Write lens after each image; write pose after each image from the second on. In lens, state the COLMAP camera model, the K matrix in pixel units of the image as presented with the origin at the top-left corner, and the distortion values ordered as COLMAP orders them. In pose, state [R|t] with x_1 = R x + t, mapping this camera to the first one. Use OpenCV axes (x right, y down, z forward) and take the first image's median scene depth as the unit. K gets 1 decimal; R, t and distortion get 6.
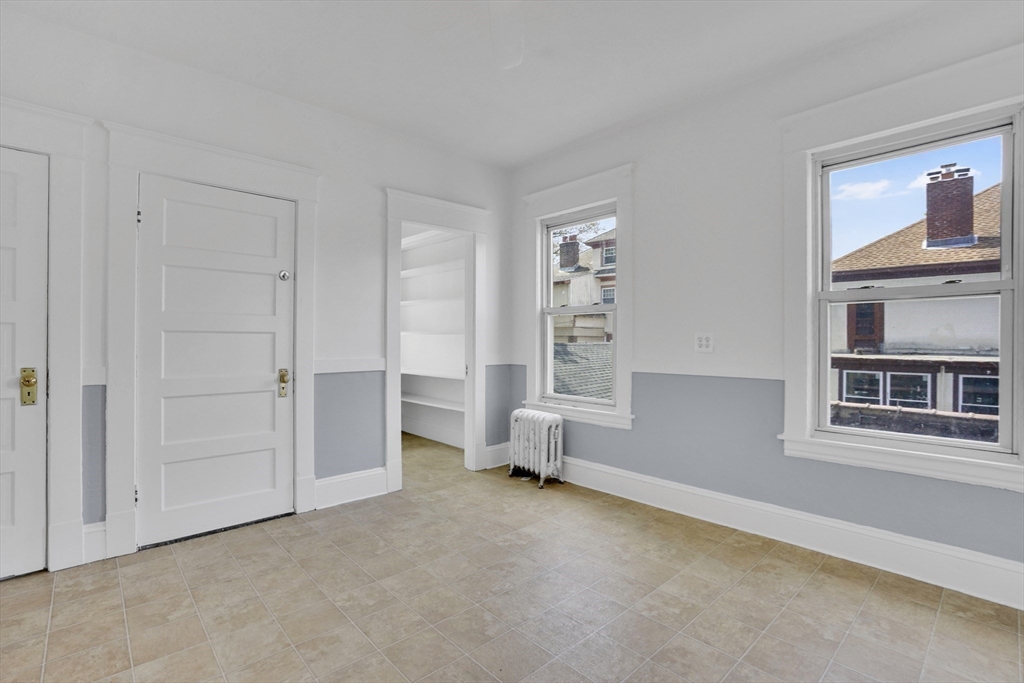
lens RADIAL K [[486.8, 0, 500.6], [0, 486.8, 339.1], [0, 0, 1]] dist [-0.061256, 0.021008]
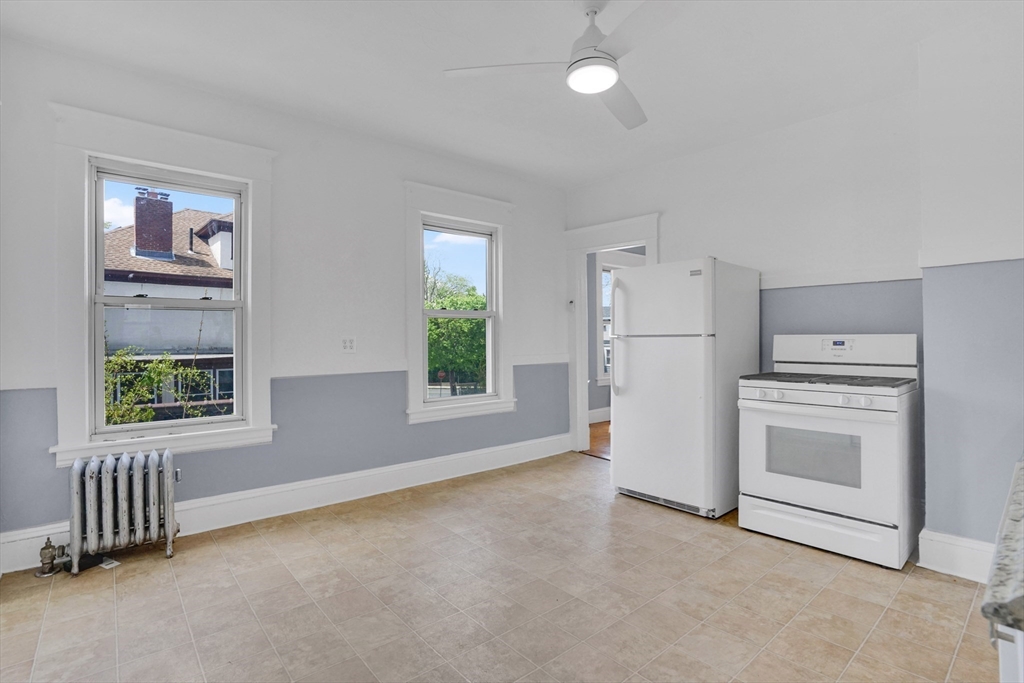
lens RADIAL K [[486.8, 0, 500.6], [0, 486.8, 339.1], [0, 0, 1]] dist [-0.061256, 0.021008]
pose [[0.023765, -0.002465, 0.999715, -0.648278], [0.005372, 0.999983, 0.002338, -0.005499], [-0.999703, 0.005315, 0.023778, 0.561144]]
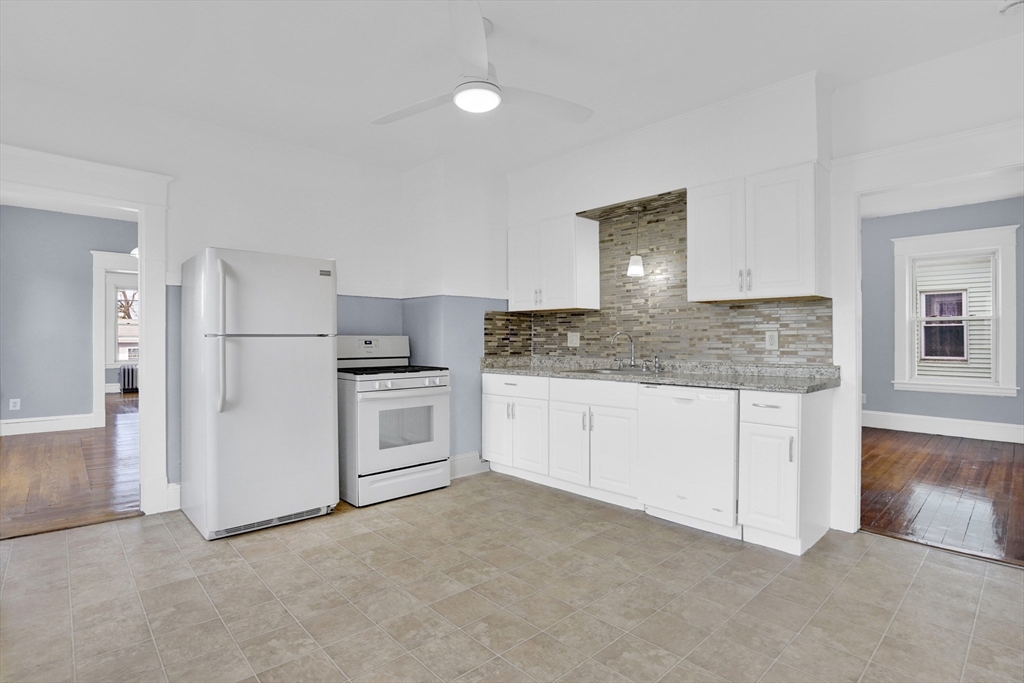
lens RADIAL K [[486.8, 0, 500.6], [0, 486.8, 339.1], [0, 0, 1]] dist [-0.061256, 0.021008]
pose [[-0.999908, -0.004911, -0.012635, -0.024805], [-0.004814, 0.999959, -0.007680, 0.007613], [0.012672, -0.007619, -0.999891, 1.144777]]
